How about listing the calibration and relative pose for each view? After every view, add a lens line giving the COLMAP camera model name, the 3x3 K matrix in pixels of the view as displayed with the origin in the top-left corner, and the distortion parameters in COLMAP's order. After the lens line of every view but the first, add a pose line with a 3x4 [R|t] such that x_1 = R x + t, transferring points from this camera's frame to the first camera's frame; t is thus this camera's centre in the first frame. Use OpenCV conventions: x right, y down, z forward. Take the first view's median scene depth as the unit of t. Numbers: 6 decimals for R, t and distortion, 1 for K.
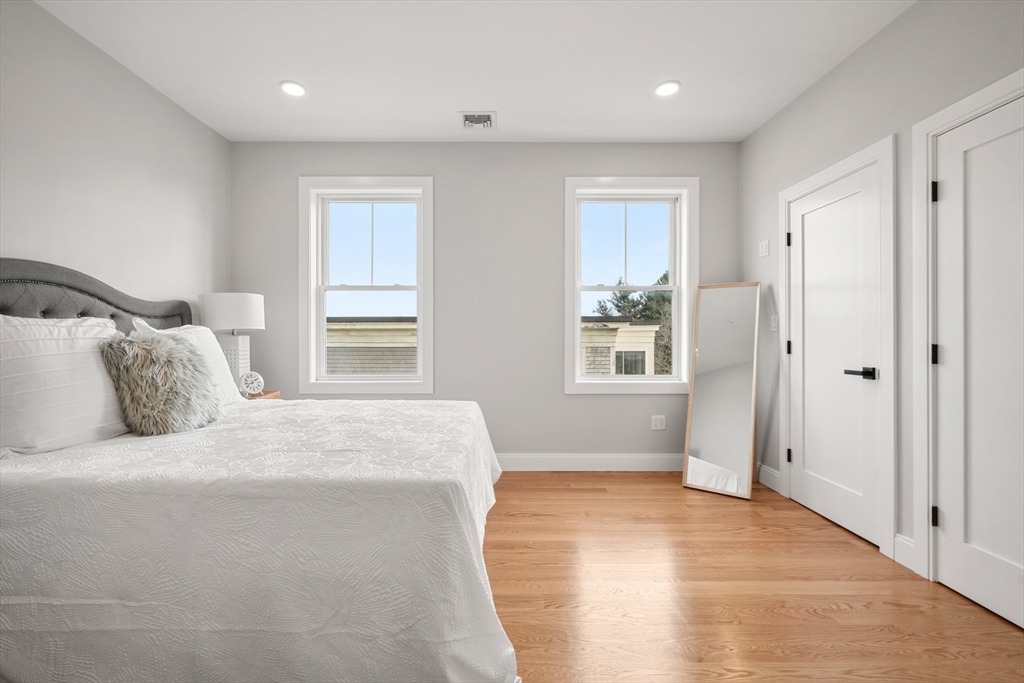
lens RADIAL K [[434.6, 0, 493.8], [0, 434.6, 331.3], [0, 0, 1]] dist [-0.005651, 0.002469]
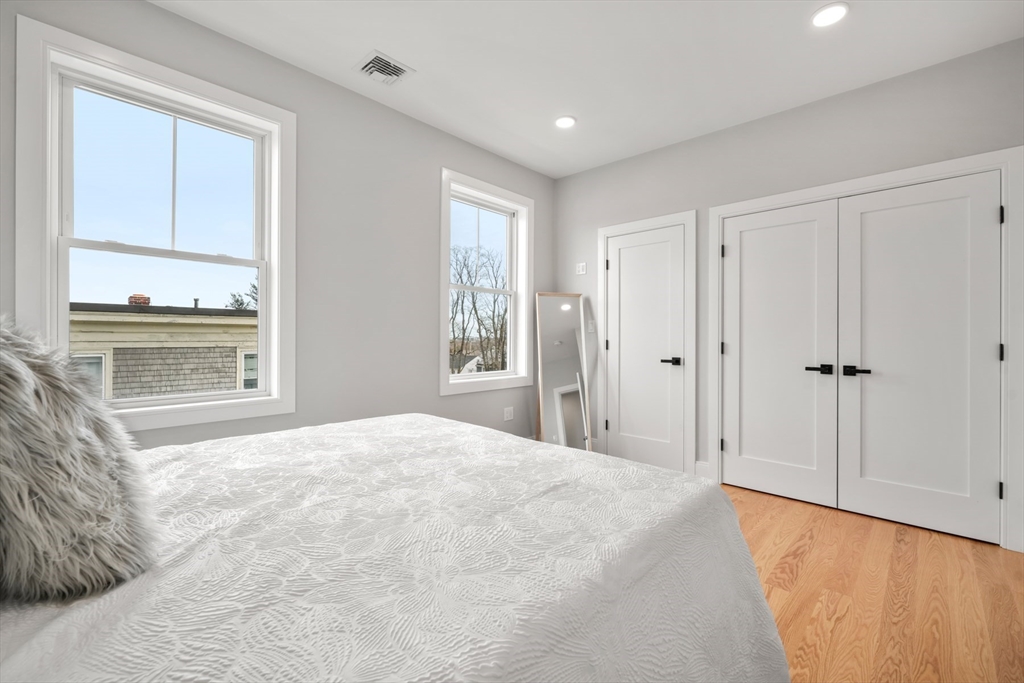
lens RADIAL K [[434.6, 0, 508.6], [0, 434.6, 332.5], [0, 0, 1]] dist [-0.005651, 0.002469]
pose [[0.686858, 0.012073, 0.726691, -0.515804], [-0.017057, 0.999854, -0.000490, 0.004423], [-0.726591, -0.012059, 0.686964, 0.297768]]
